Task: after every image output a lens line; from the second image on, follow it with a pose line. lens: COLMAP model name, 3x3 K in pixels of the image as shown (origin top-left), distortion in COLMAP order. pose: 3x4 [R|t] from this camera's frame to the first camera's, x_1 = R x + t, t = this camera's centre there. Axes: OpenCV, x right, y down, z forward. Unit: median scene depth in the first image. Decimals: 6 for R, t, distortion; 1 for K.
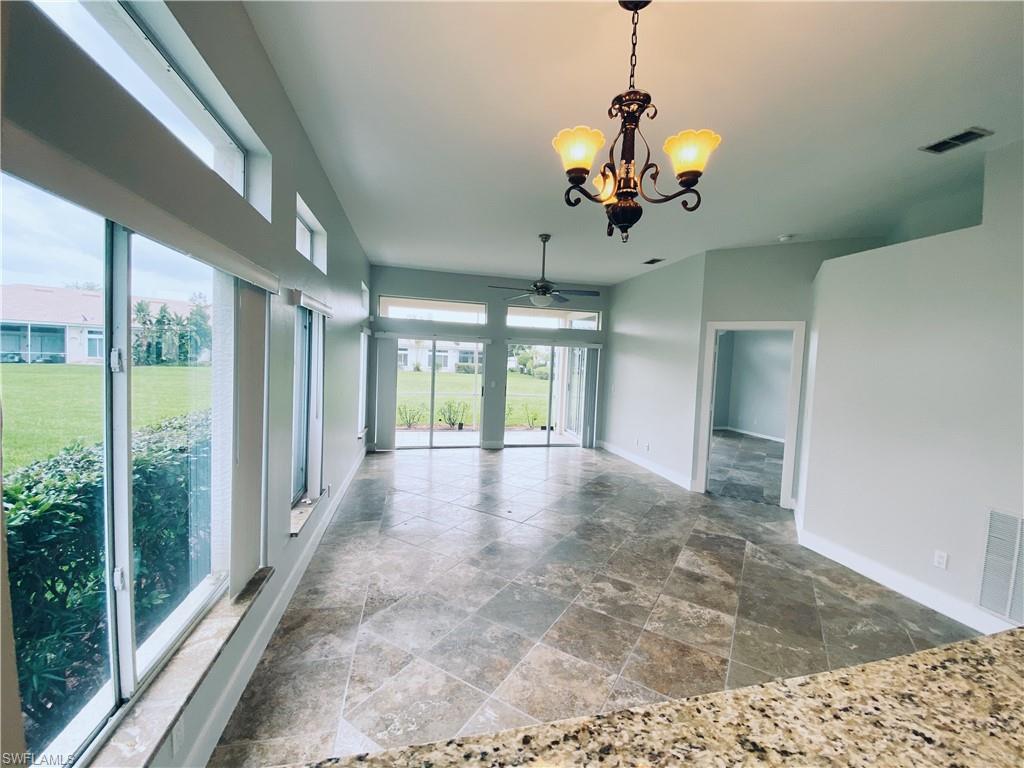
lens RADIAL K [[412.4, 0, 514.1], [0, 412.4, 381.7], [0, 0, 1]] dist [0.003805, -0.008848]
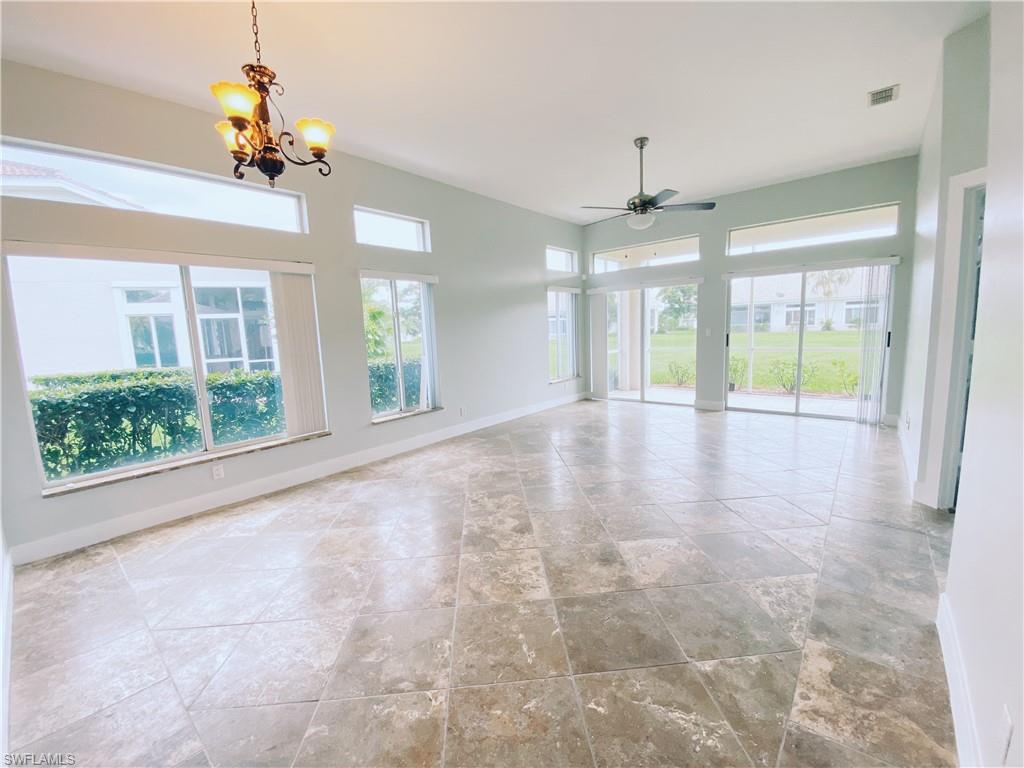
lens RADIAL K [[412.4, 0, 512.0], [0, 412.4, 380.3], [0, 0, 1]] dist [0.003805, -0.008848]
pose [[0.596748, 0.041293, -0.801366, 0.904797], [0.020221, 0.997584, 0.066462, 0.096714], [0.802174, -0.055865, 0.594471, 0.423412]]
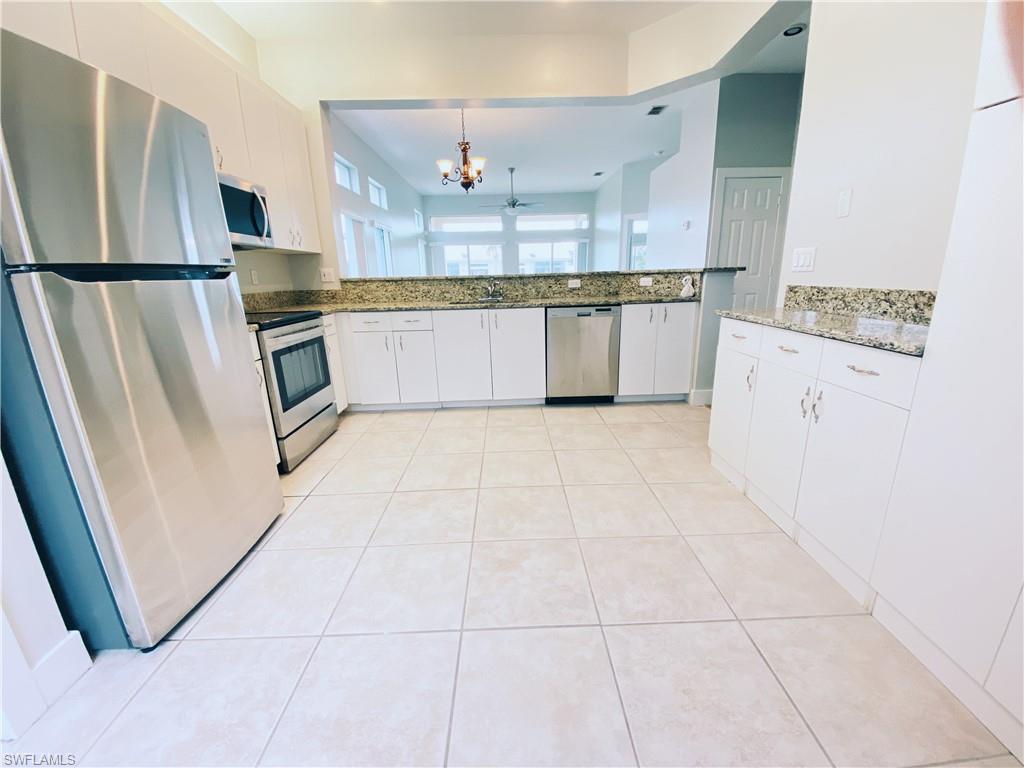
lens RADIAL K [[412.4, 0, 529.1], [0, 412.4, 387.3], [0, 0, 1]] dist [0.003805, -0.008848]
pose [[0.982631, -0.022086, -0.184253, 0.638021], [0.060870, 0.976319, 0.207597, 0.230628], [0.175304, -0.215206, 0.960705, -1.100931]]
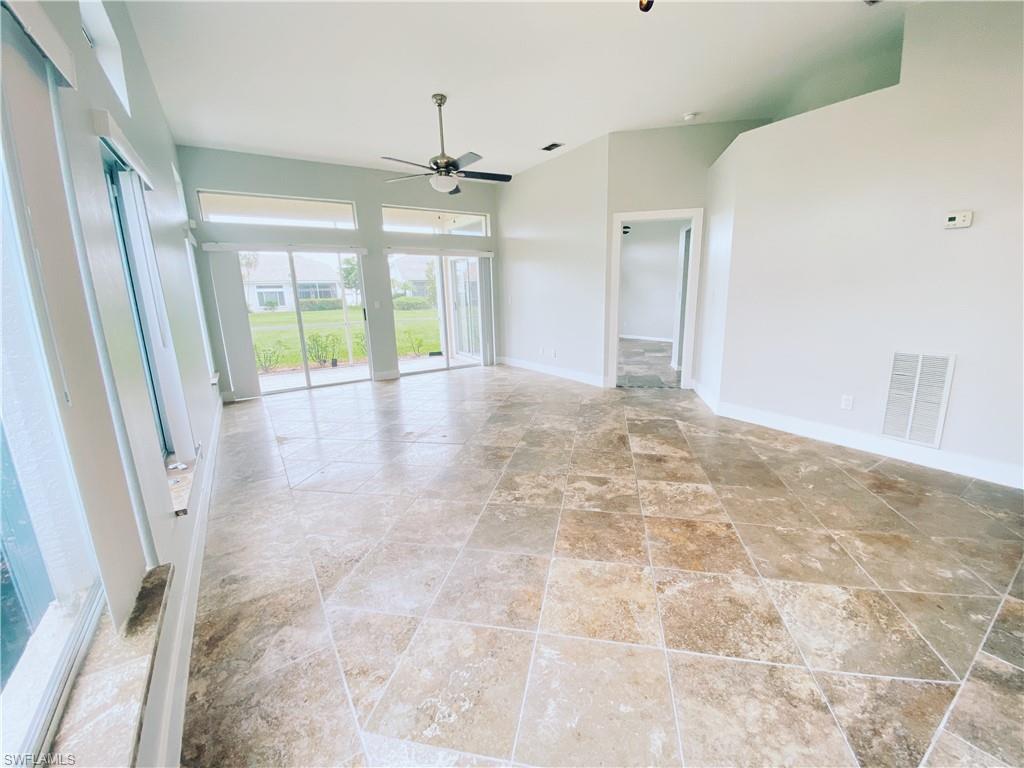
lens RADIAL K [[412.4, 0, 514.1], [0, 412.4, 384.0], [0, 0, 1]] dist [0.003805, -0.008848]
pose [[0.939599, -0.139585, 0.312521, -0.174516], [0.083208, 0.978826, 0.187019, 0.075872], [-0.332008, -0.149719, 0.931319, 0.199547]]
